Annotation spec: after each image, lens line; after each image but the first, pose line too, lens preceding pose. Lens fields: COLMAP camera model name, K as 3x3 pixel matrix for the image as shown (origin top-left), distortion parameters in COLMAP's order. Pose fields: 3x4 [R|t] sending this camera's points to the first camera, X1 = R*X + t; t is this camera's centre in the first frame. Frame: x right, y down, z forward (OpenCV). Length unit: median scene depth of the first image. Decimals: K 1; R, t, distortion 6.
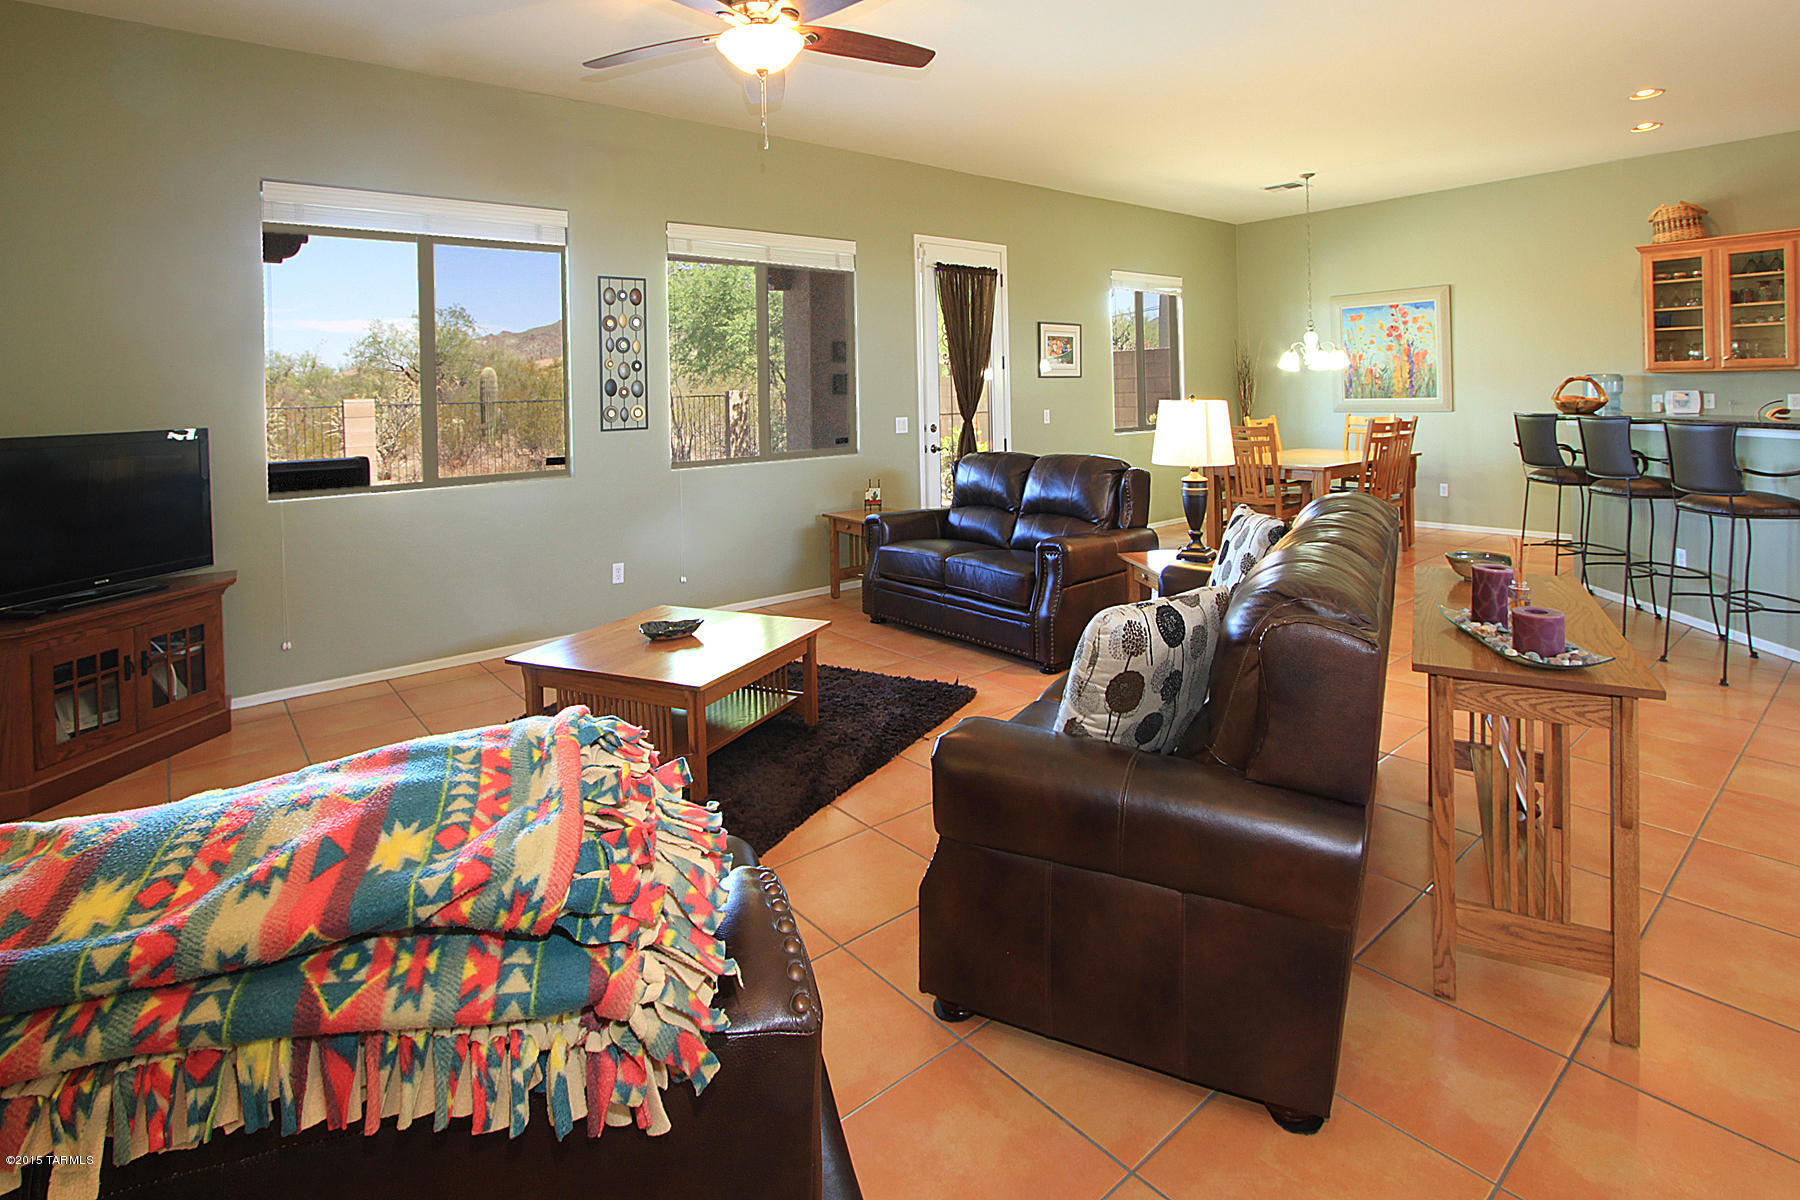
lens RADIAL K [[899.9, 0, 900.0], [0, 899.9, 600.0], [0, 0, 1]] dist [-0.002603, -0.000314]
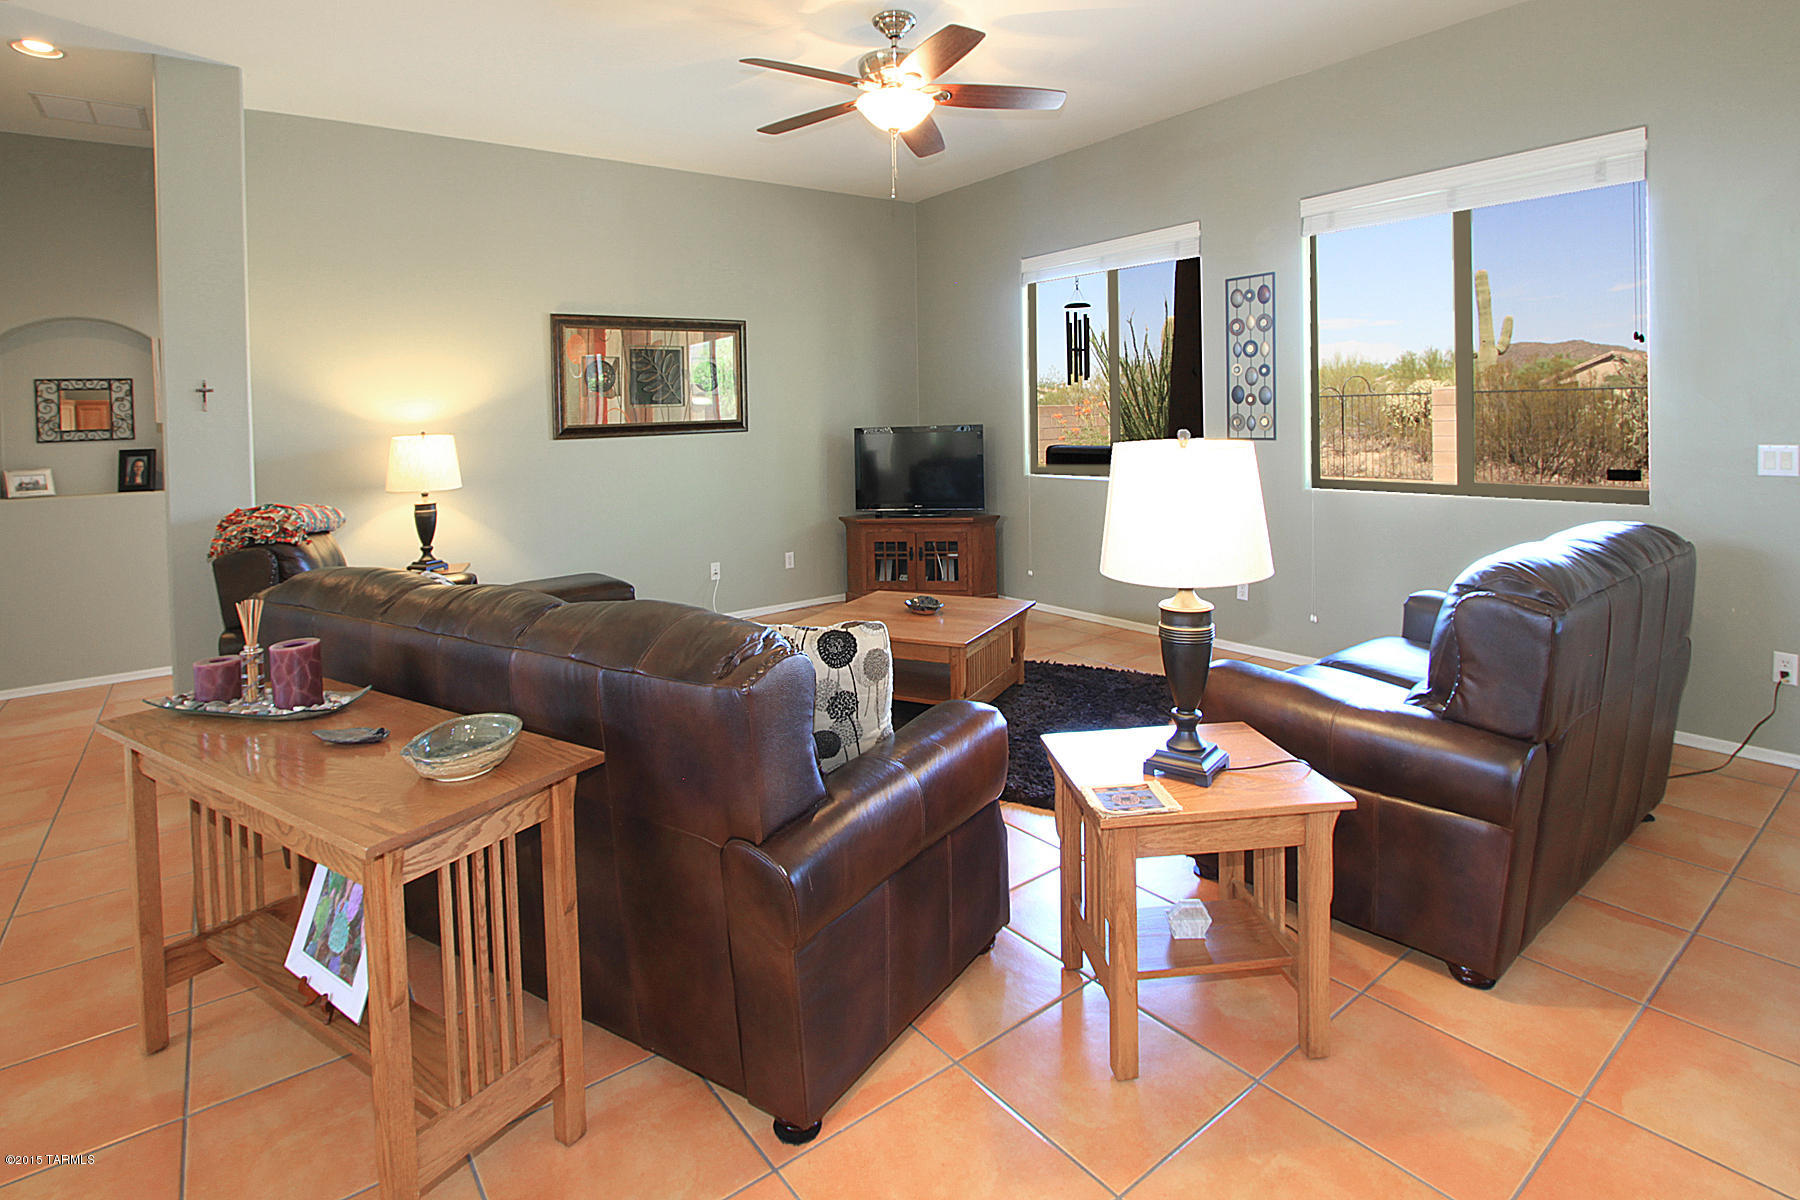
lens RADIAL K [[870.2, 0, 900.0], [0, 870.2, 600.0], [0, 0, 1]] dist [0.001585, 0.000166]
pose [[-0.032789, 0.237900, -0.970736, 0.643114], [-0.197827, 0.950497, 0.239622, -0.181380], [0.979688, 0.199895, 0.015897, 0.686480]]
